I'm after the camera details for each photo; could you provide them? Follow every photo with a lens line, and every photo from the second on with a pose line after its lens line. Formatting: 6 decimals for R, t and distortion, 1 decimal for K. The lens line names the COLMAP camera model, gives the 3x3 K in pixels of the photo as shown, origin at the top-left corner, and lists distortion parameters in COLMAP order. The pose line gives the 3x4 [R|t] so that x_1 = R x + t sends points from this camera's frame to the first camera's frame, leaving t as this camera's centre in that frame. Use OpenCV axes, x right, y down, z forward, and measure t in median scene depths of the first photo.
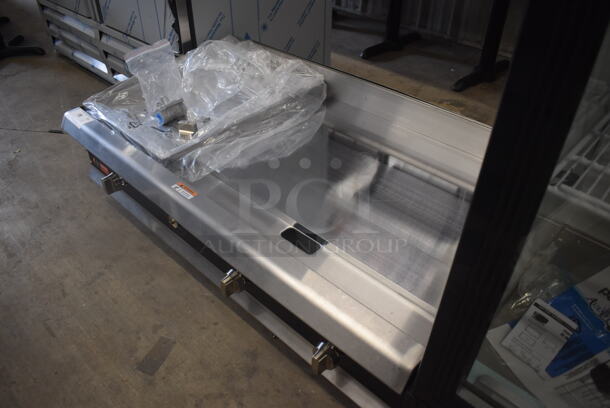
lens RADIAL K [[468.2, 0, 308.3], [0, 468.2, 205.6], [0, 0, 1]] dist [-0.078280, -0.002421]
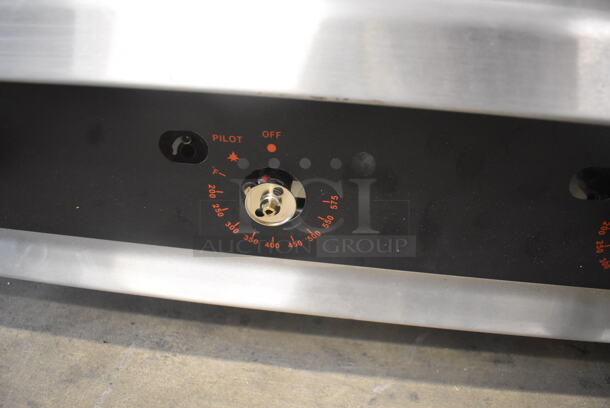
lens RADIAL K [[468.2, 0, 305.1], [0, 468.2, 202.5], [0, 0, 1]] dist [-0.078280, -0.002421]
pose [[0.803839, -0.328390, 0.495987, -0.415199], [0.350498, 0.935167, 0.051120, 0.026848], [-0.480618, 0.132750, 0.866824, 0.767004]]
